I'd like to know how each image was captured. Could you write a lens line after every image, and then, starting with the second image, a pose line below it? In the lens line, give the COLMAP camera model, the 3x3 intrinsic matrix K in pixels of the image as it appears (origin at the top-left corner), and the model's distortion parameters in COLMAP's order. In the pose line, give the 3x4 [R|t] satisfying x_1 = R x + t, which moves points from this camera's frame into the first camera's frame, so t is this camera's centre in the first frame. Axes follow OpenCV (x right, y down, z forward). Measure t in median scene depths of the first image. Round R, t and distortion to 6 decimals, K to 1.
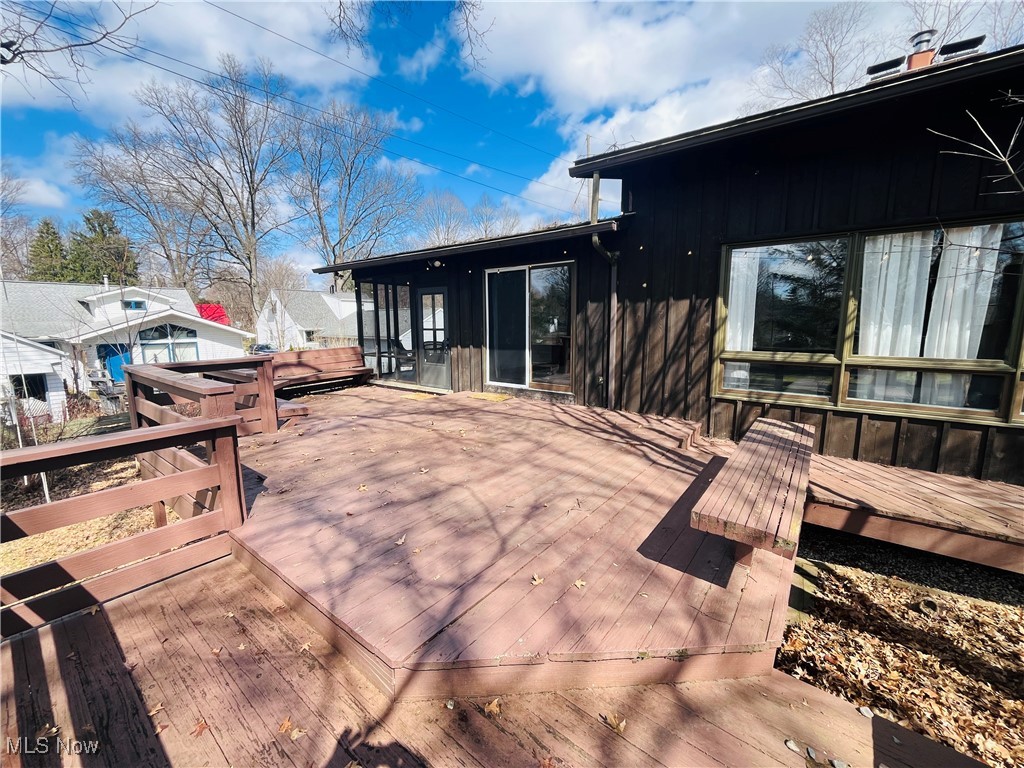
lens RADIAL K [[412.2, 0, 509.0], [0, 412.2, 382.8], [0, 0, 1]] dist [-0.003001, 0.000078]
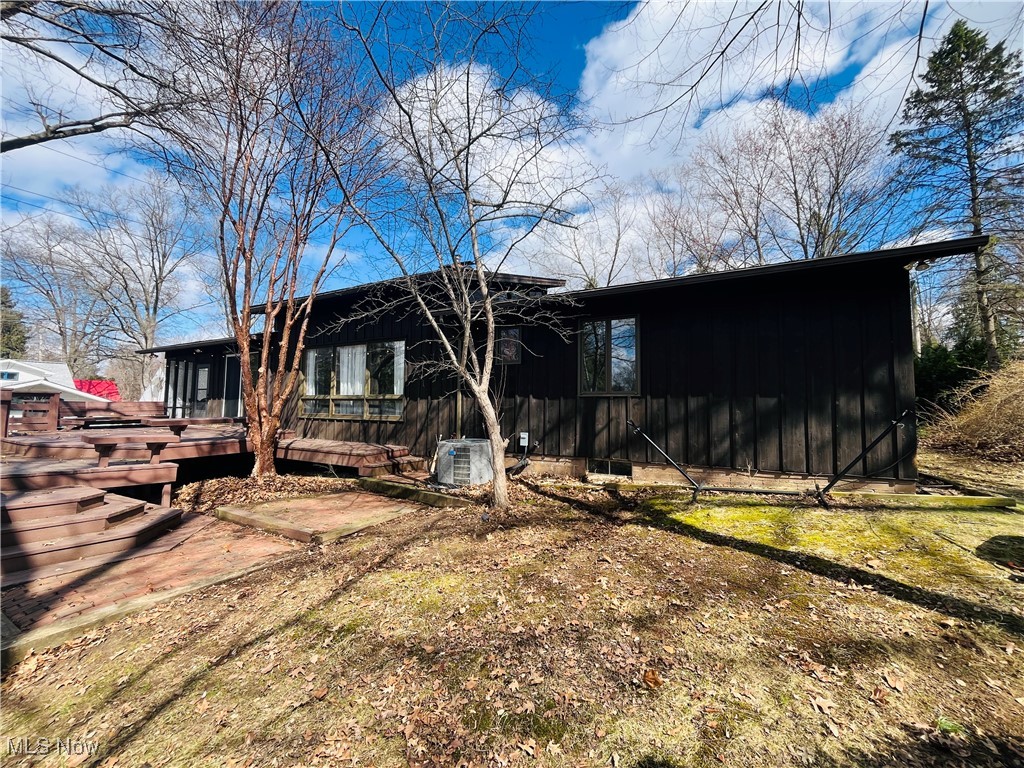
lens RADIAL K [[412.2, 0, 516.2], [0, 412.2, 385.8], [0, 0, 1]] dist [-0.003001, 0.000078]
pose [[0.988400, 0.025640, 0.149696, 0.191478], [0.005070, 0.979528, -0.201246, 0.045724], [-0.151791, 0.199671, 0.968035, -0.184190]]
